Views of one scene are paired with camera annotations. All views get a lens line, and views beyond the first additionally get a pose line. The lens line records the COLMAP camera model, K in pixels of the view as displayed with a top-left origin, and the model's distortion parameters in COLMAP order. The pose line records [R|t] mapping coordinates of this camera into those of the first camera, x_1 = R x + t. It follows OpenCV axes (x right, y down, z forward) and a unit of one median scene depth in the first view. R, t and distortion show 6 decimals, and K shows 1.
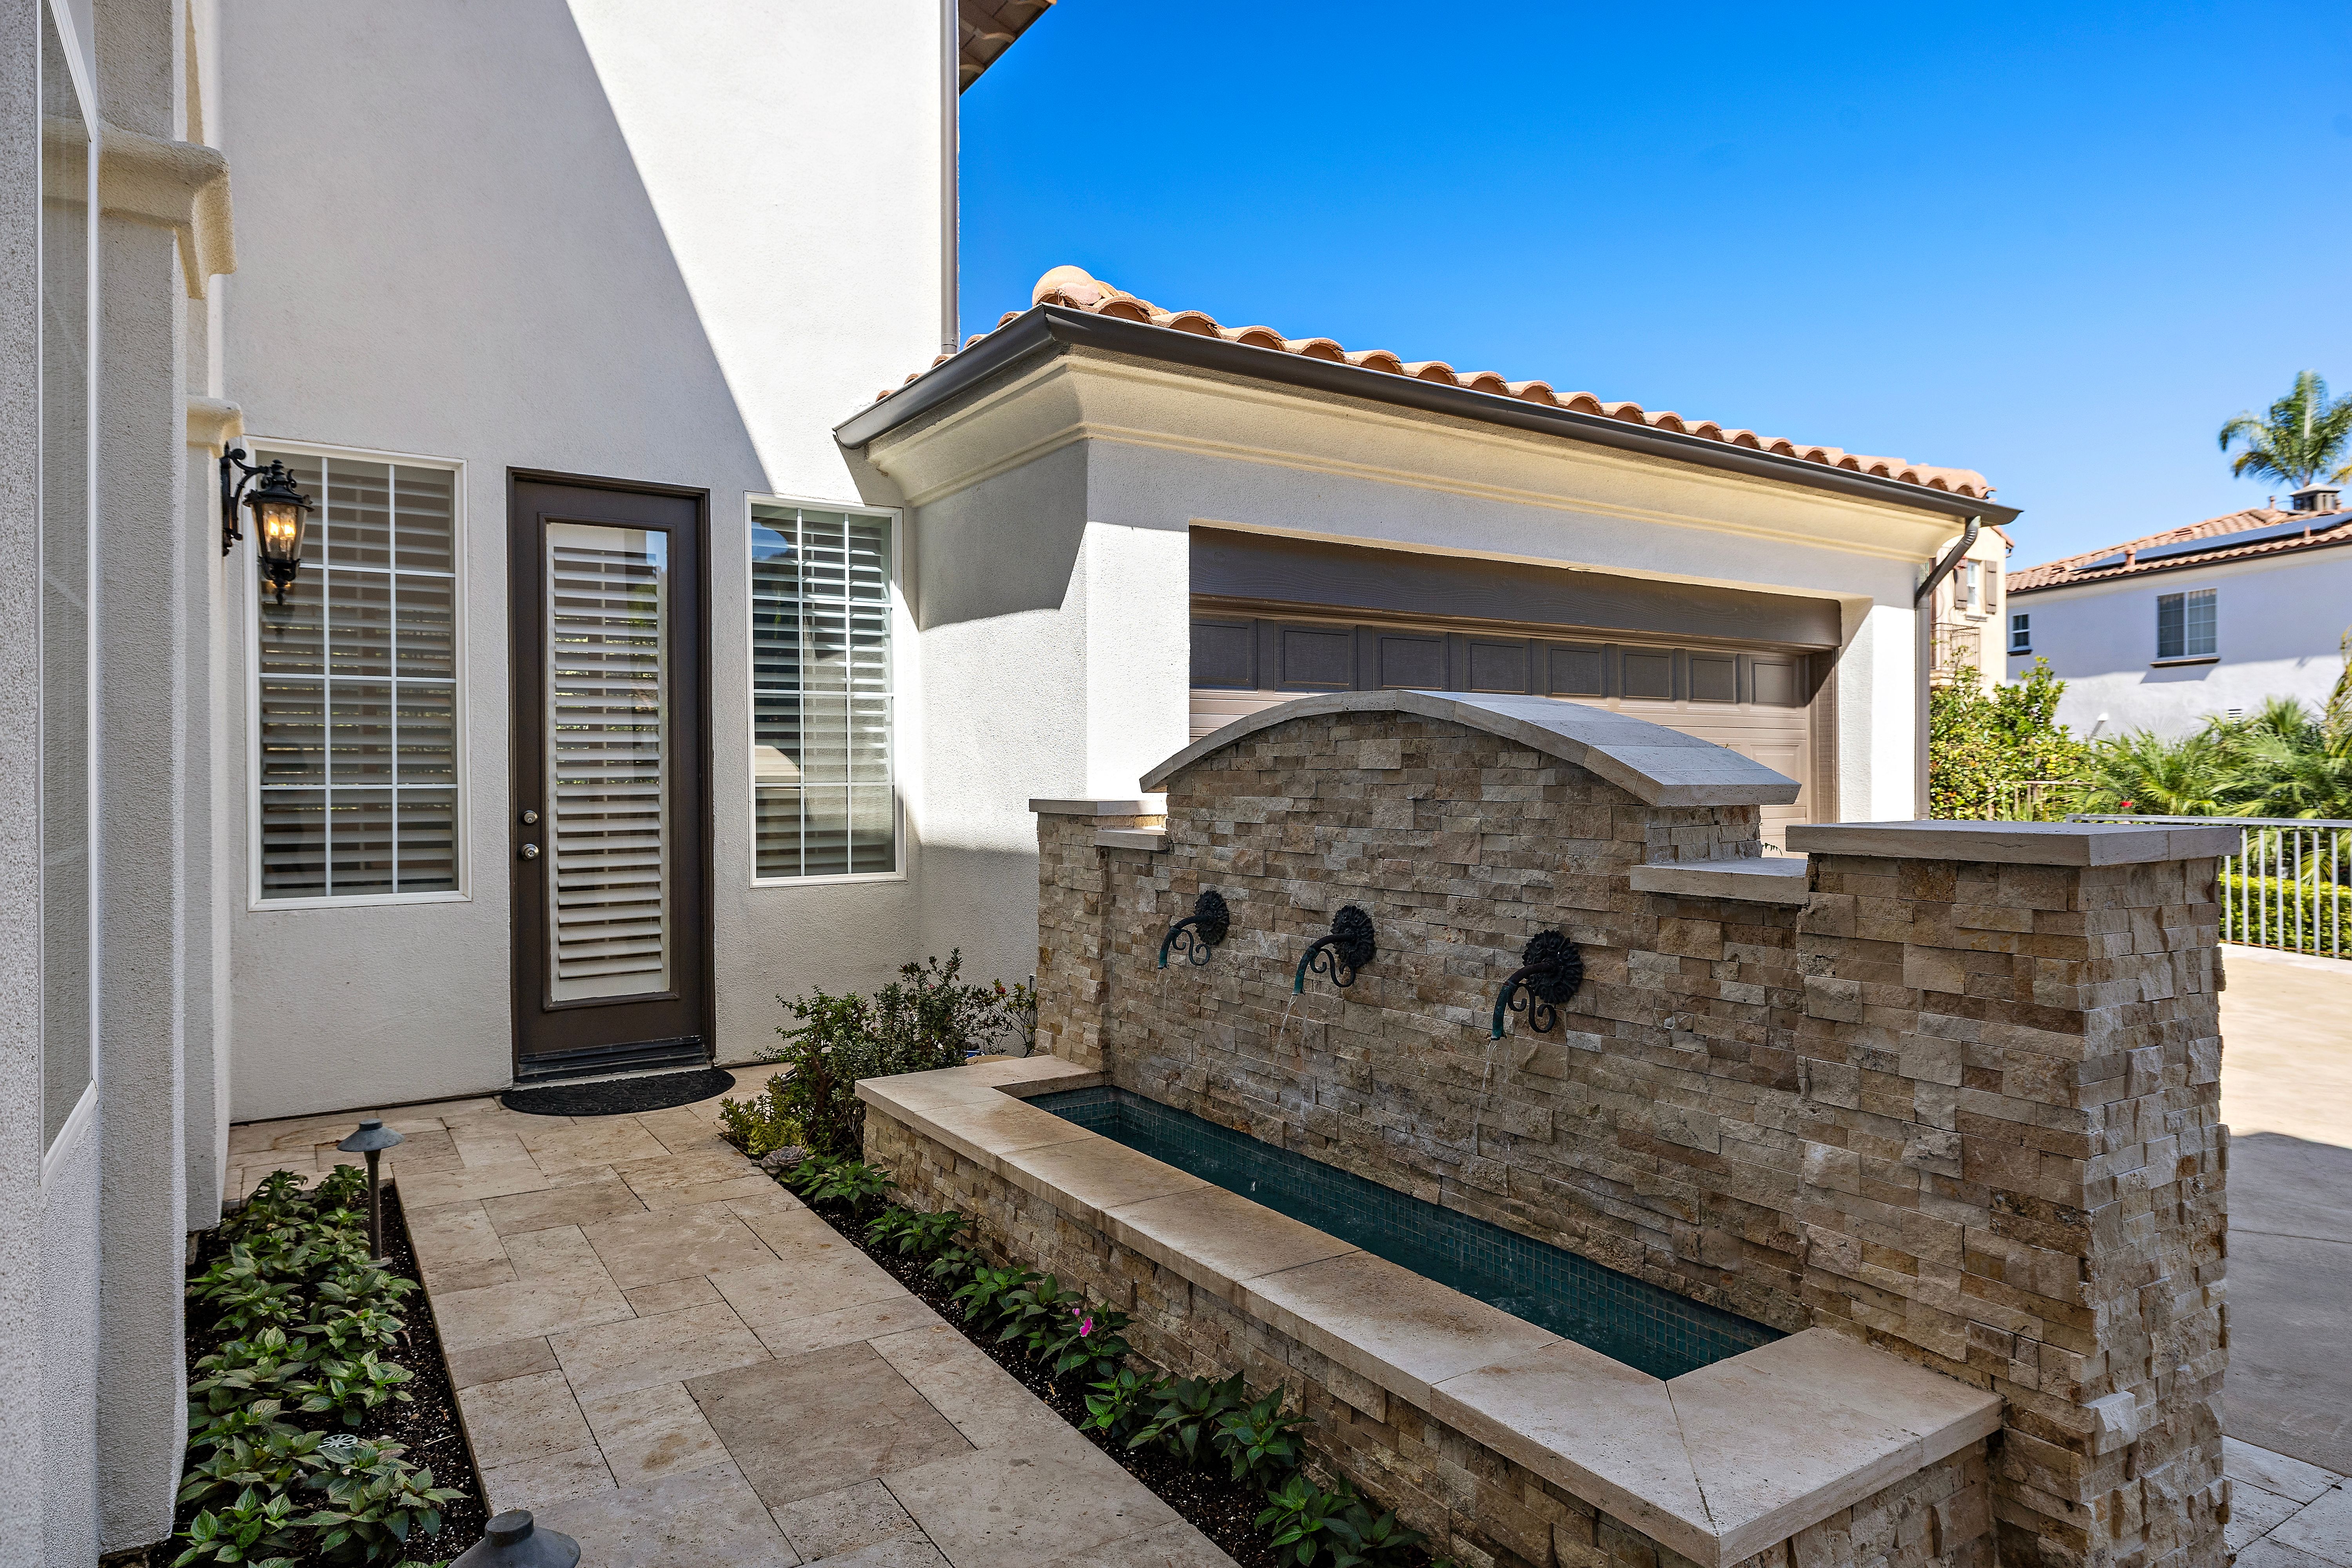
lens RADIAL K [[1365.3, 0, 1172.7], [0, 1365.3, 784.1], [0, 0, 1]] dist [-0.000646, -0.000501]
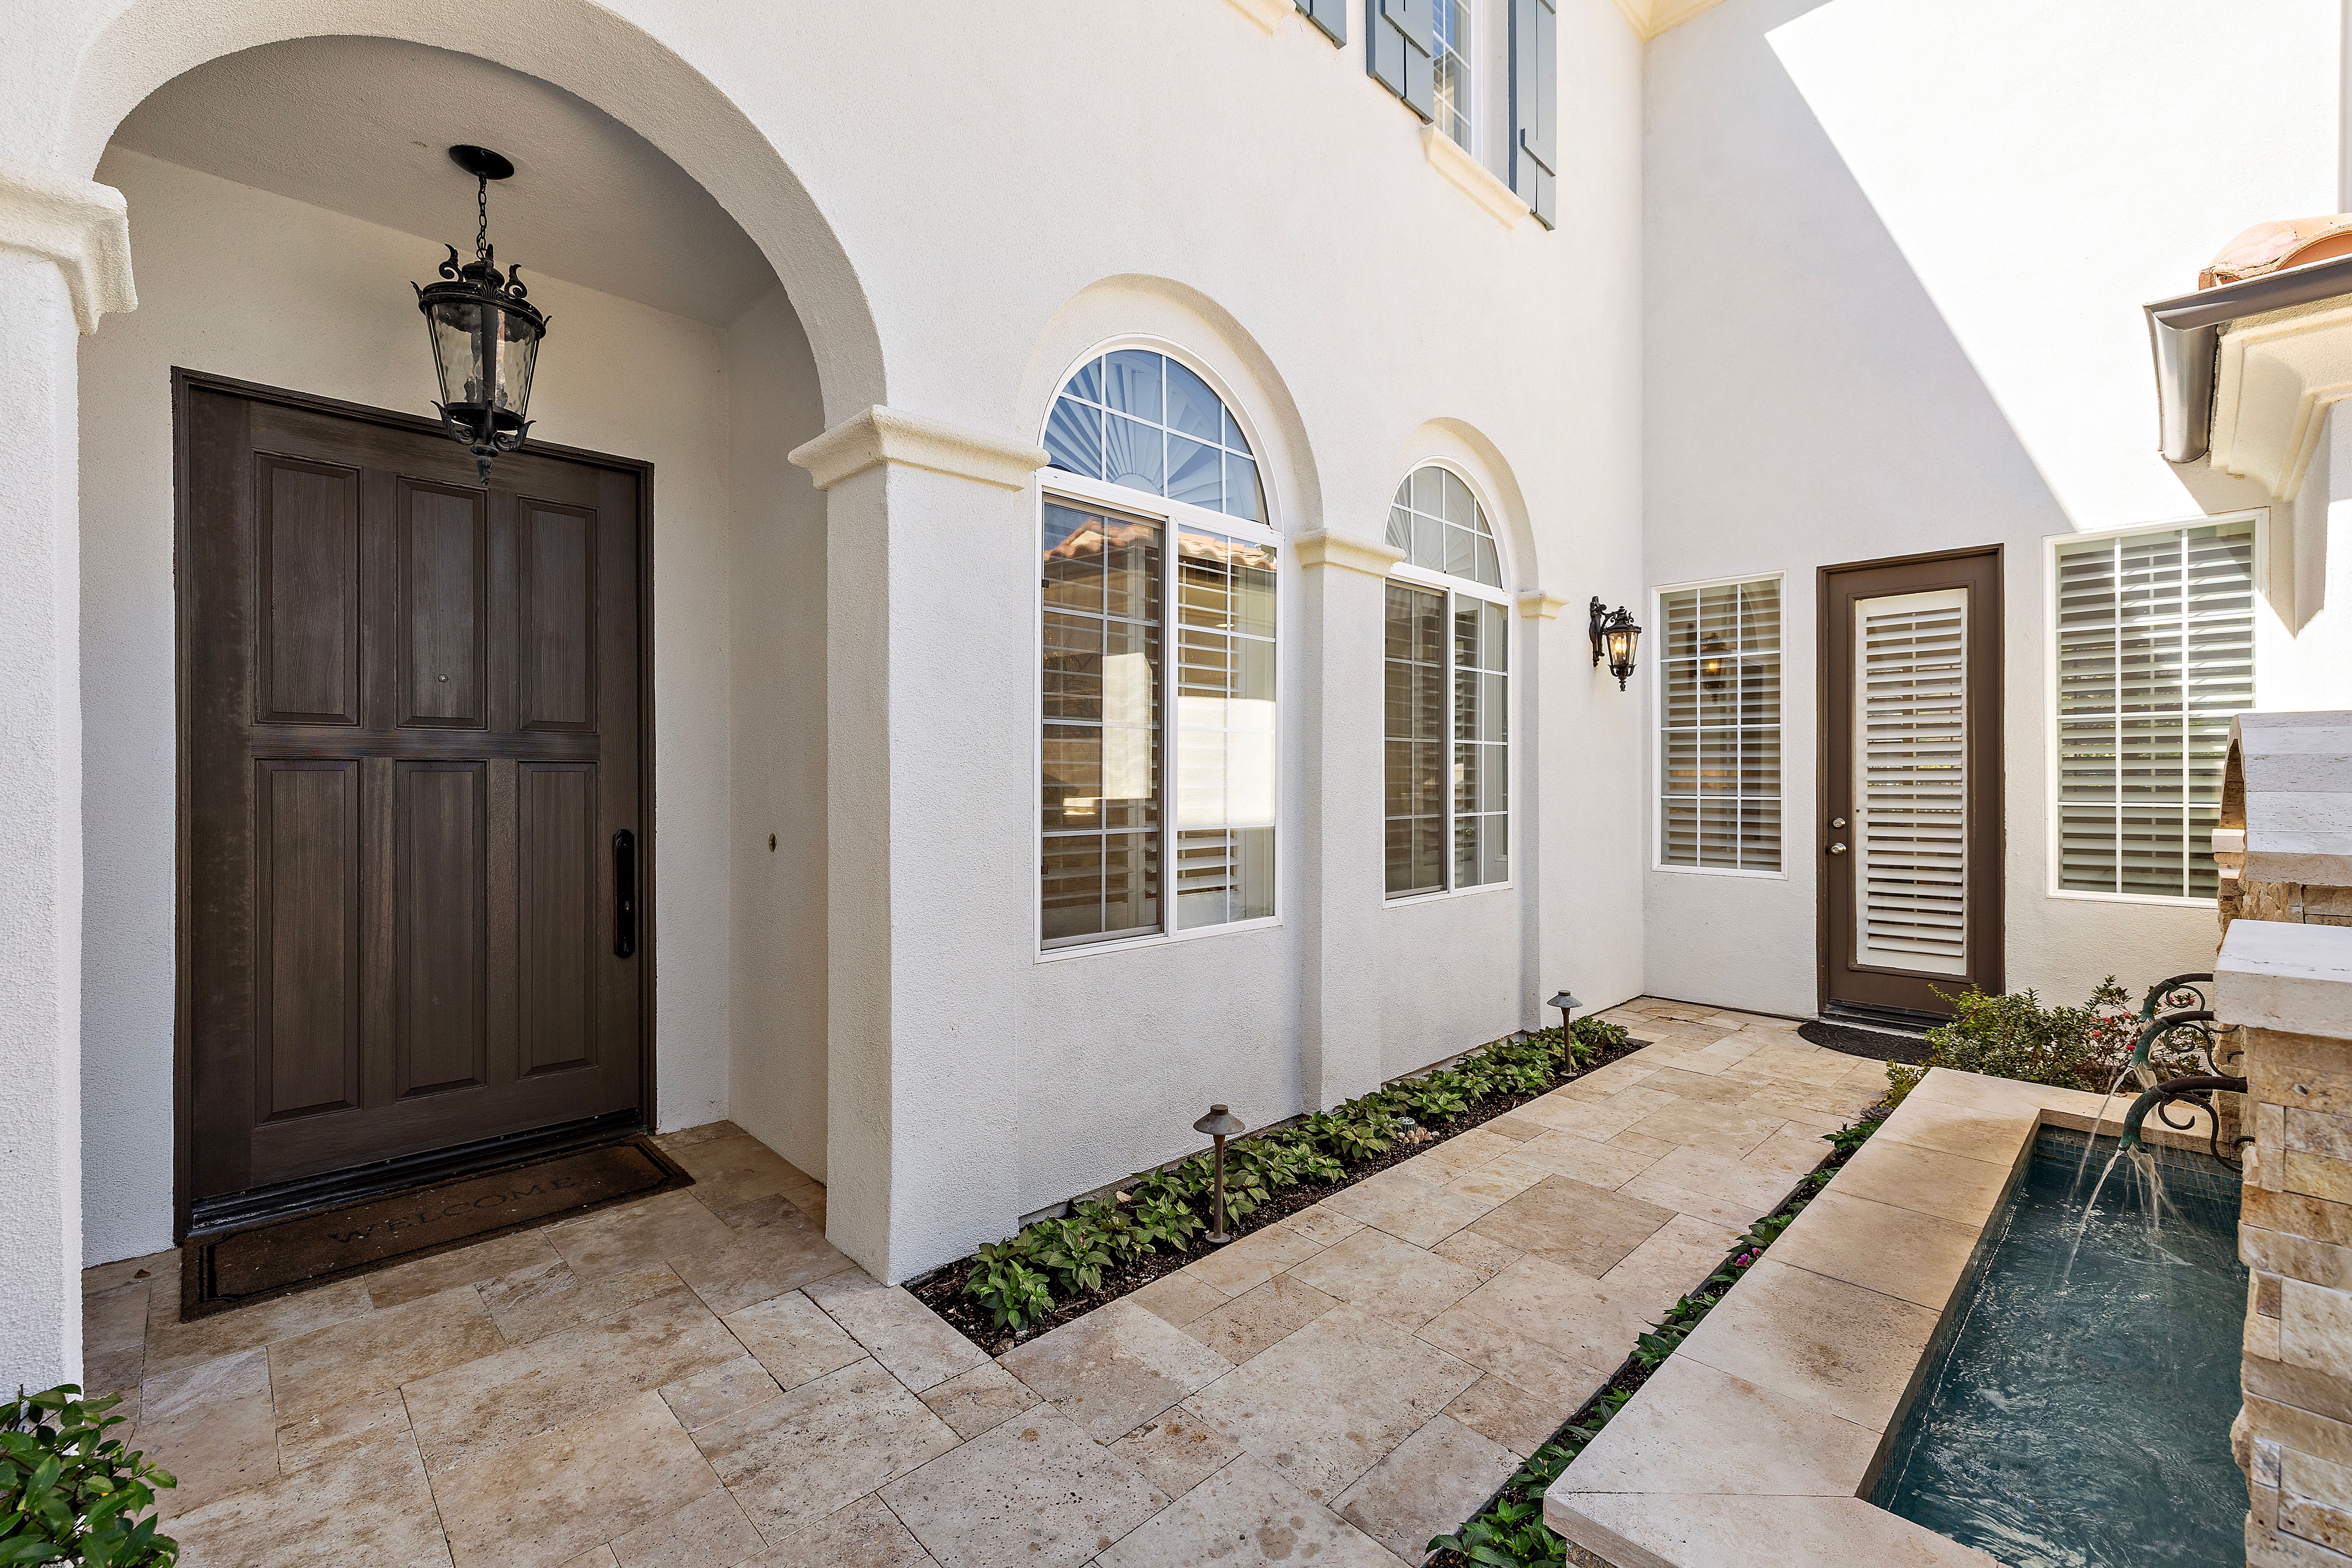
lens RADIAL K [[998.9, 0, 1173.5], [0, 998.9, 777.8], [0, 0, 1]] dist [0.005459, 0.000066]
pose [[0.189844, 0.004110, -0.981806, 0.394968], [-0.008225, 0.999963, 0.002596, -0.018312], [0.981780, 0.007582, 0.189871, 0.177875]]
